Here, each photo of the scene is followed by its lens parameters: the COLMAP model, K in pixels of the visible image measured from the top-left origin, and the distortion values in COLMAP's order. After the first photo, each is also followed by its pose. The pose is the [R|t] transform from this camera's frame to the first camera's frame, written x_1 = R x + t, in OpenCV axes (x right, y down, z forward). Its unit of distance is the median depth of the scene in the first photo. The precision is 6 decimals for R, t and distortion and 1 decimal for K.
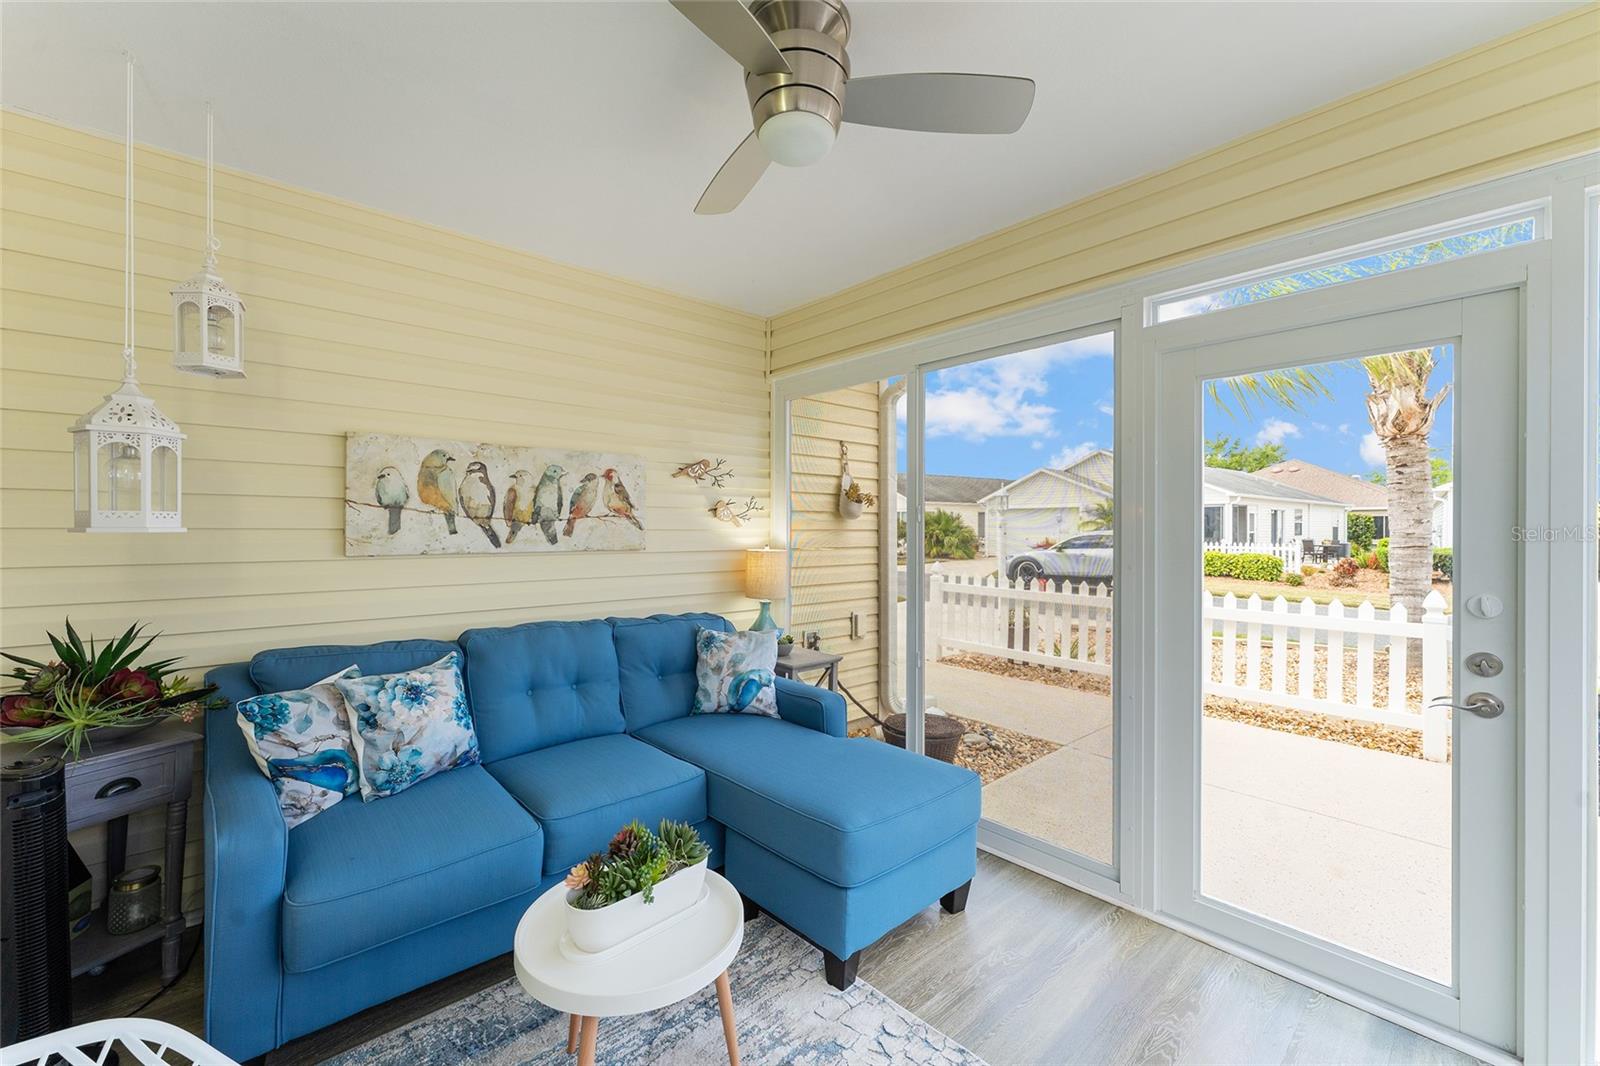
lens RADIAL K [[648.0, 0, 782.9], [0, 648.0, 527.6], [0, 0, 1]] dist [-0.002631, 0.000567]
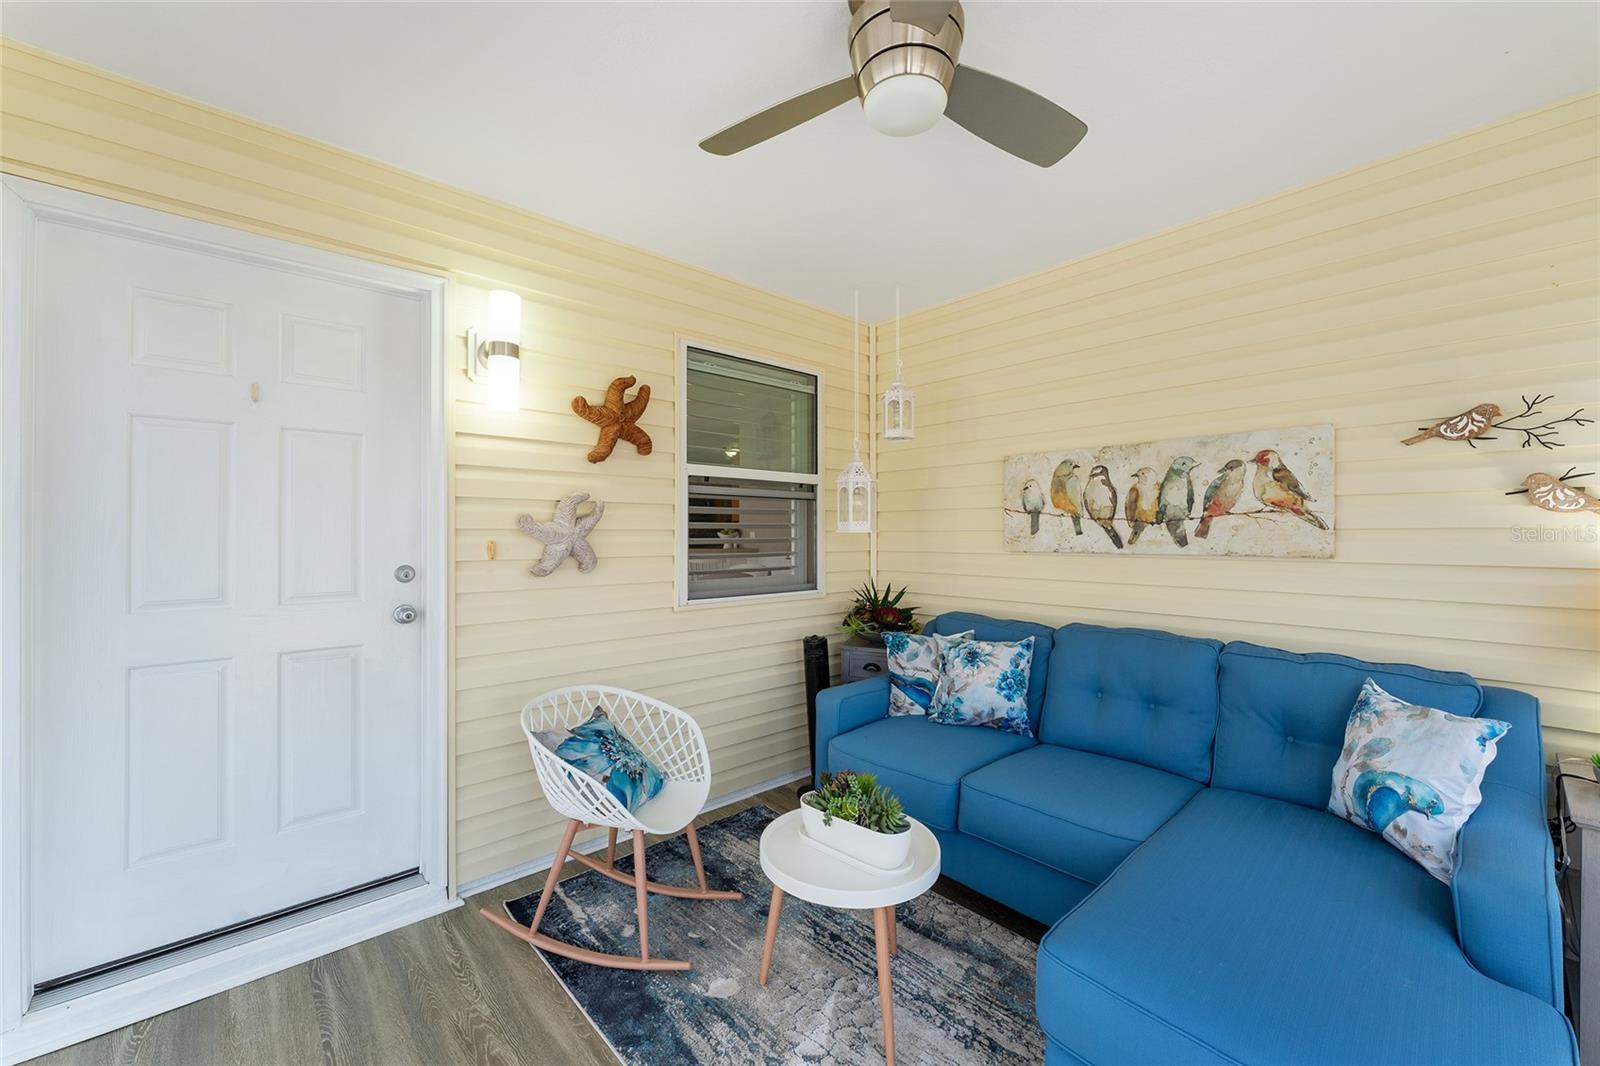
lens RADIAL K [[648.0, 0, 797.6], [0, 648.0, 528.8], [0, 0, 1]] dist [-0.002631, 0.000567]
pose [[-0.006335, -0.011453, -0.999914, 0.578997], [0.002733, 0.999930, -0.011470, 0.010983], [0.999976, -0.002805, -0.006303, 0.524318]]
